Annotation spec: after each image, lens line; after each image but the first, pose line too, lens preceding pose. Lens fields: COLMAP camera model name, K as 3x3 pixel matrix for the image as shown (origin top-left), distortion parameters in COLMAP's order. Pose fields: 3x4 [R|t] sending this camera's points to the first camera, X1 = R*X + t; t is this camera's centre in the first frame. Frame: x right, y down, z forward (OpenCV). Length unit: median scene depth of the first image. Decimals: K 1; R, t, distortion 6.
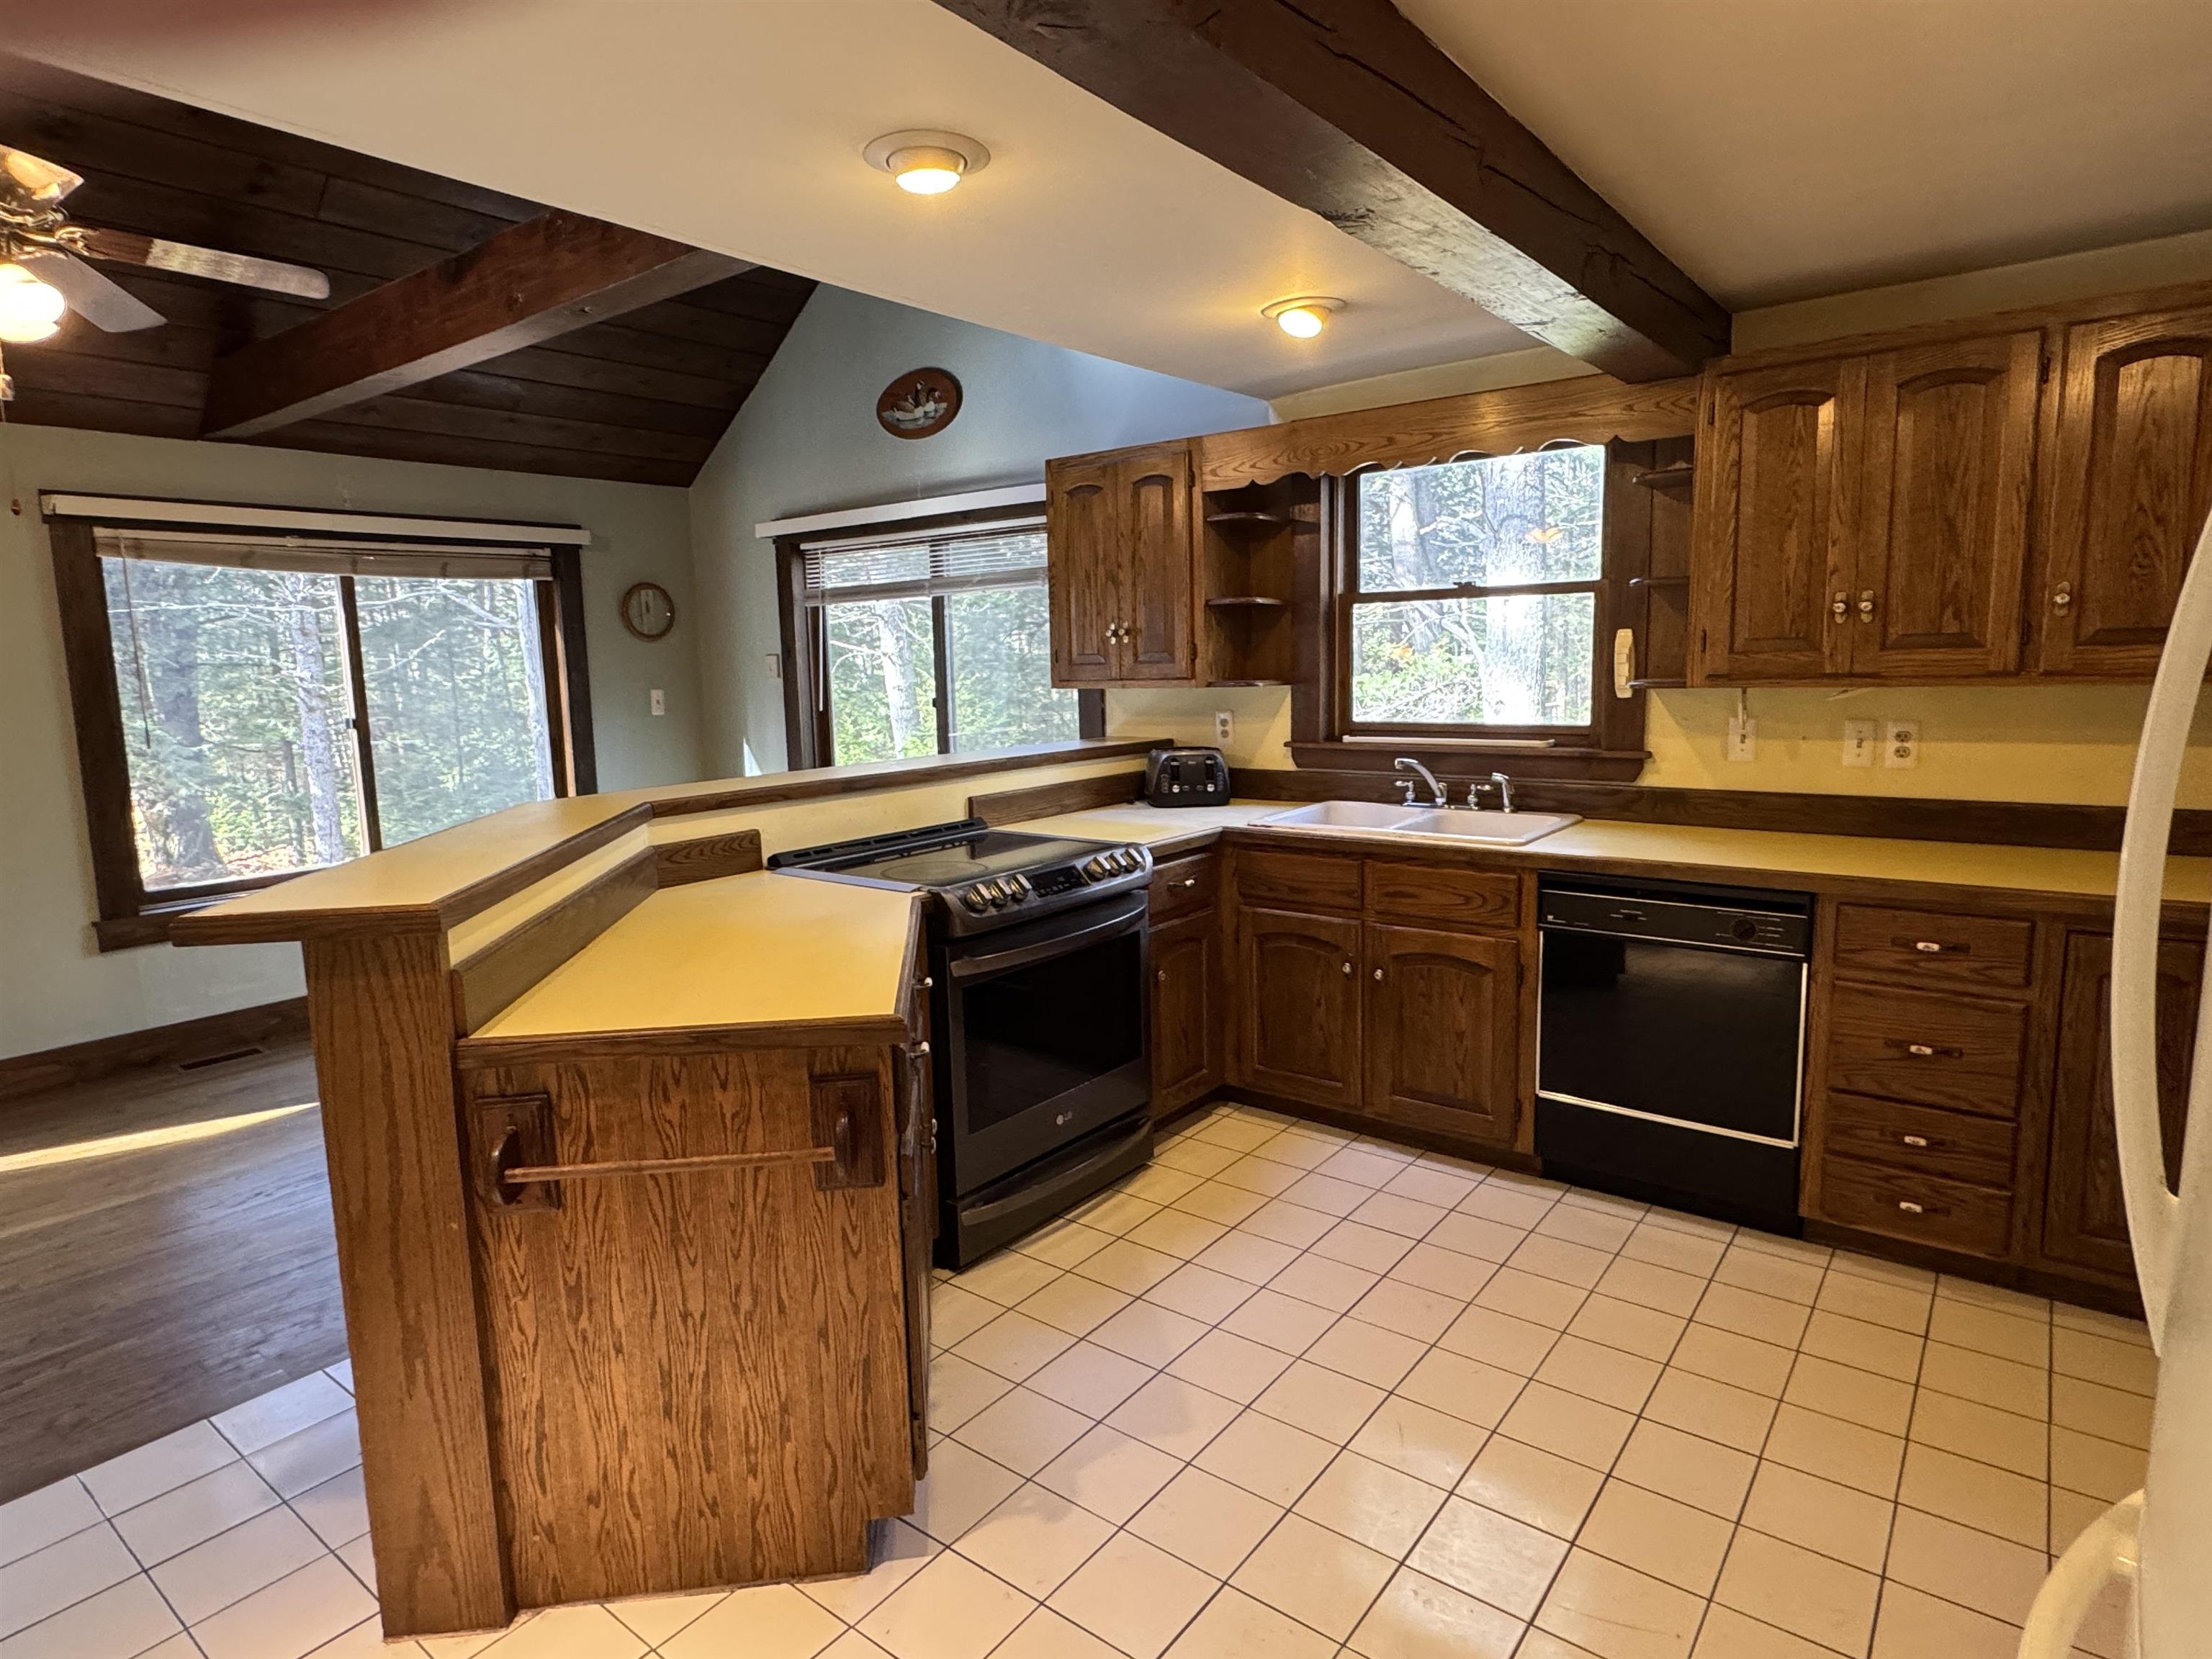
lens RADIAL K [[1225.6, 0, 1092.6], [0, 1225.6, 817.2], [0, 0, 1]] dist [-0.003975, 0.003281]
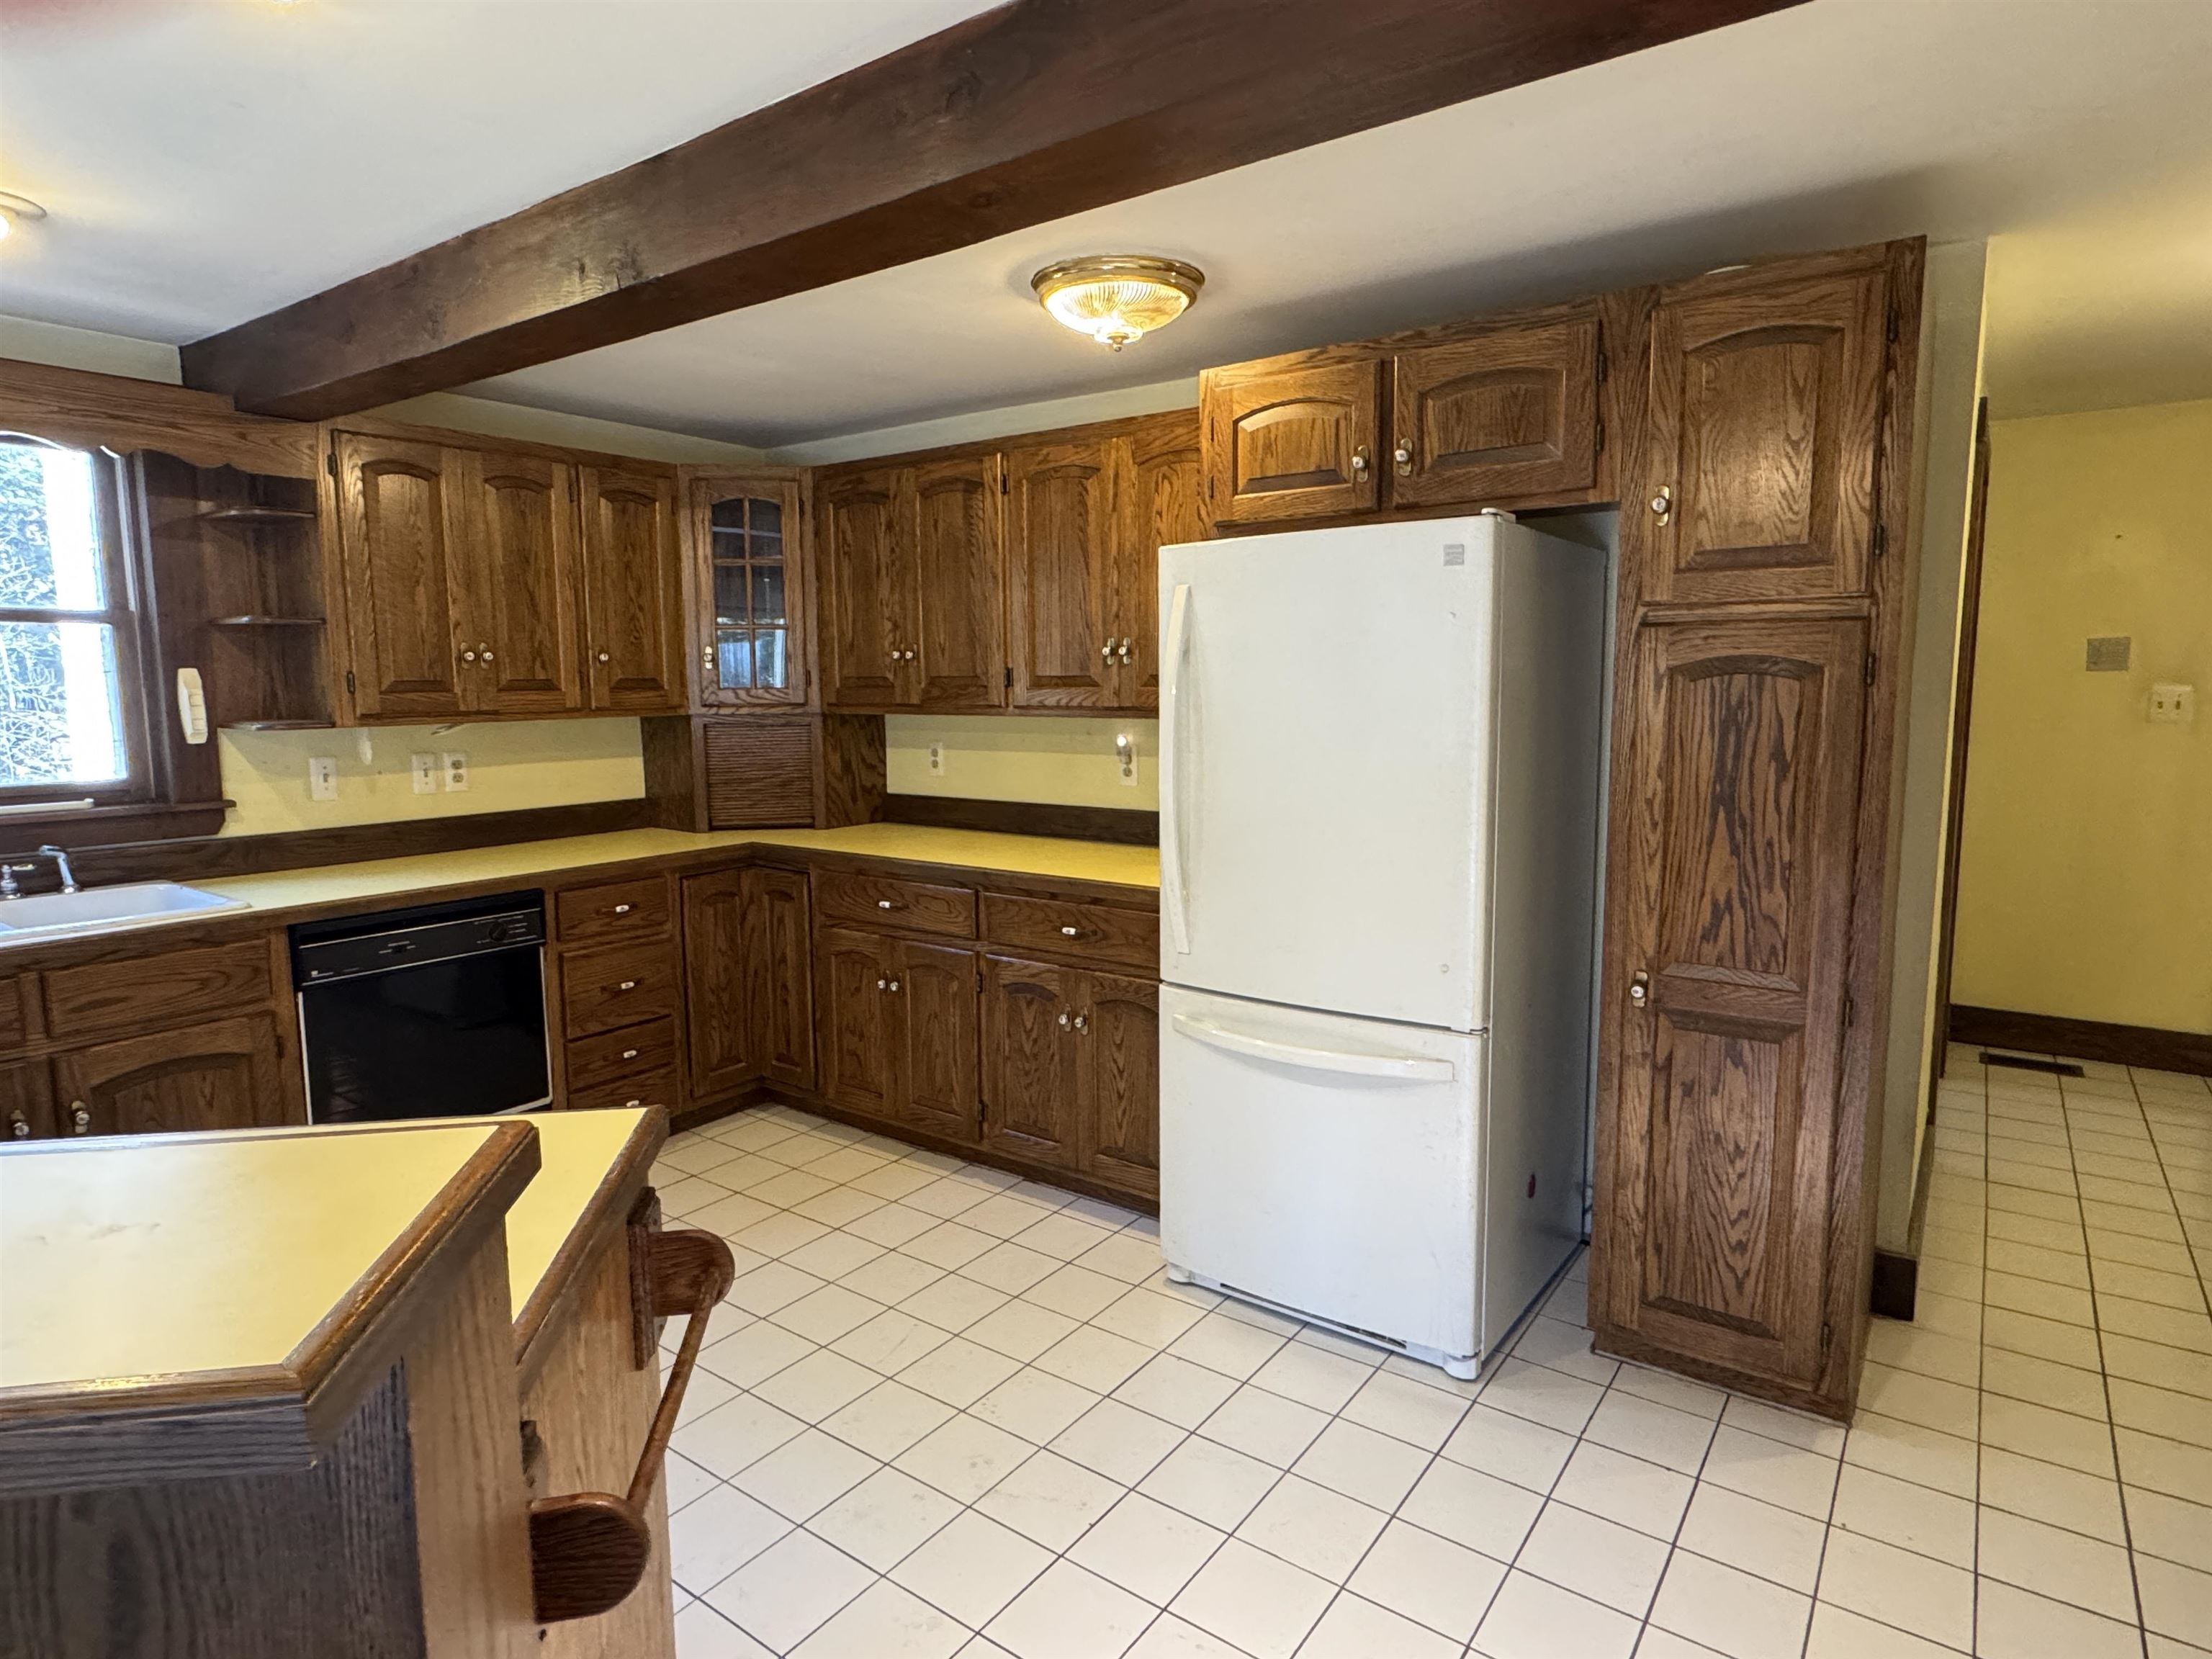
lens RADIAL K [[1225.6, 0, 1106.2], [0, 1225.6, 828.0], [0, 0, 1]] dist [-0.003975, 0.003281]
pose [[-0.041616, -0.095955, 0.994515, -0.539159], [0.140457, 0.984931, 0.100908, -0.034811], [-0.989212, 0.143886, -0.027512, 0.388780]]
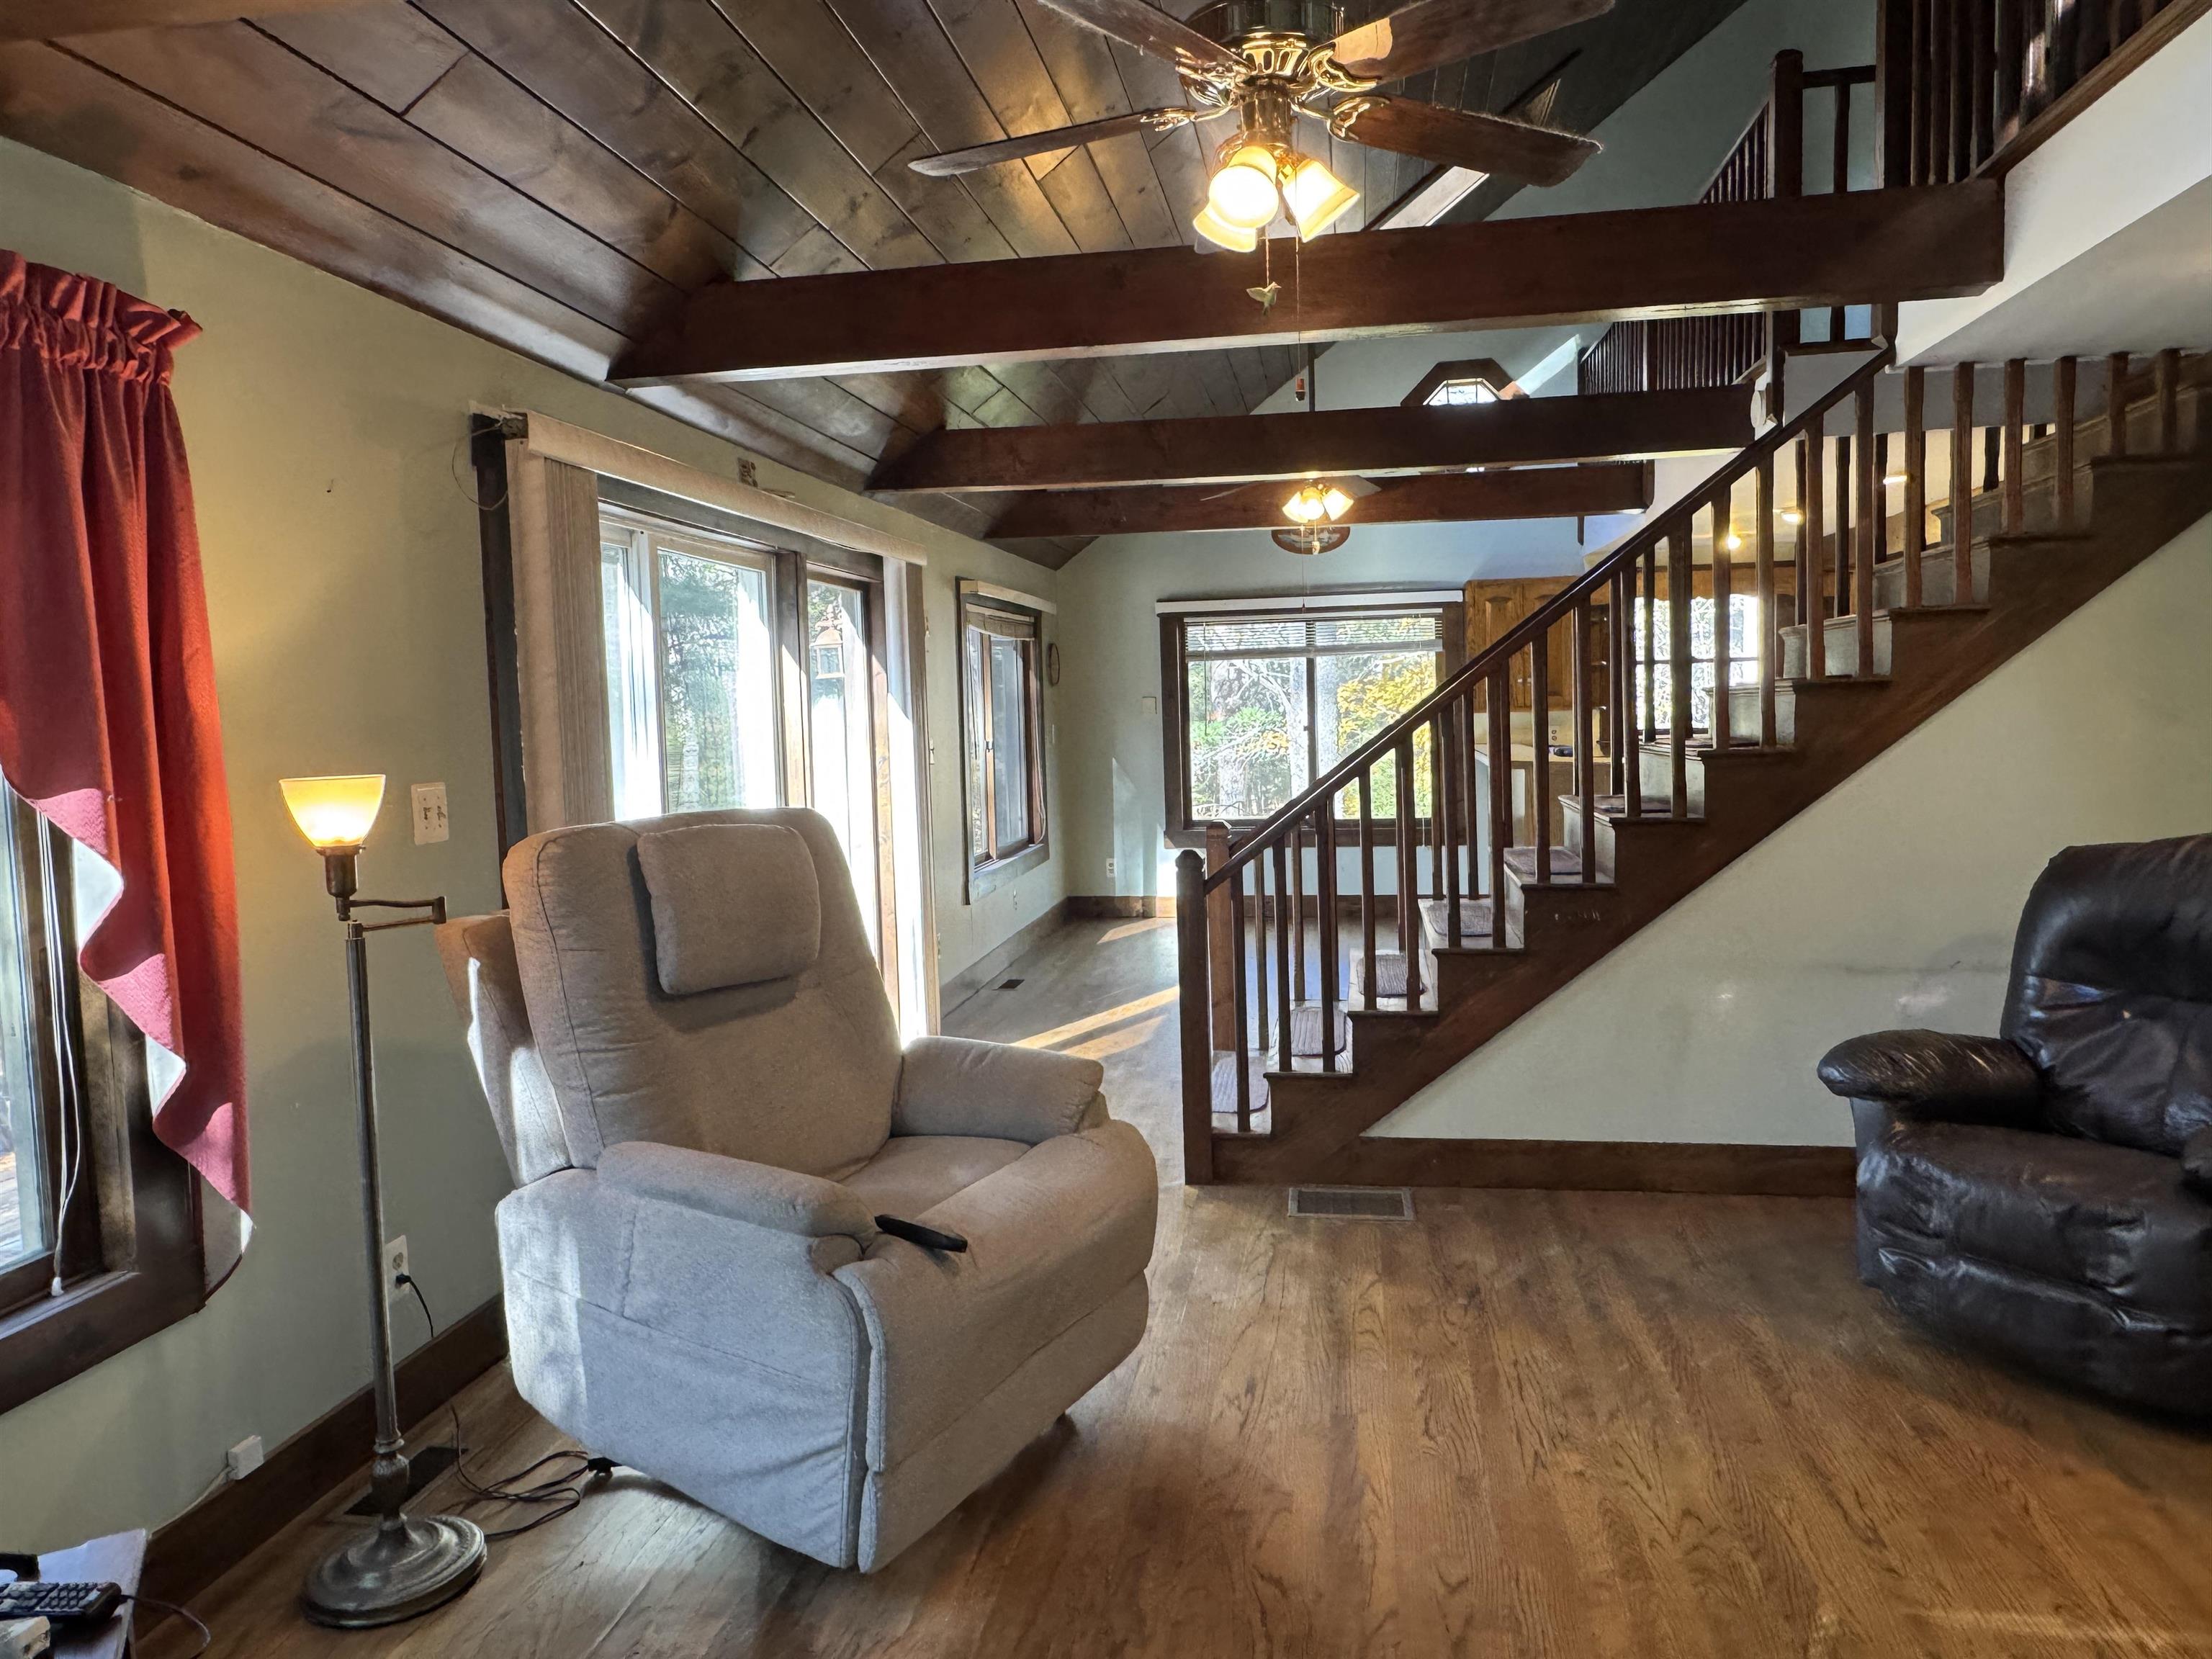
lens RADIAL K [[1476.2, 0, 1108.5], [0, 1476.2, 820.2], [0, 0, 1]] dist [-0.001650, 0.004379]
pose [[0.878648, -0.036466, 0.476076, -1.948952], [0.070263, 0.996099, -0.053379, 0.155739], [-0.472273, 0.080352, 0.877783, -0.723781]]
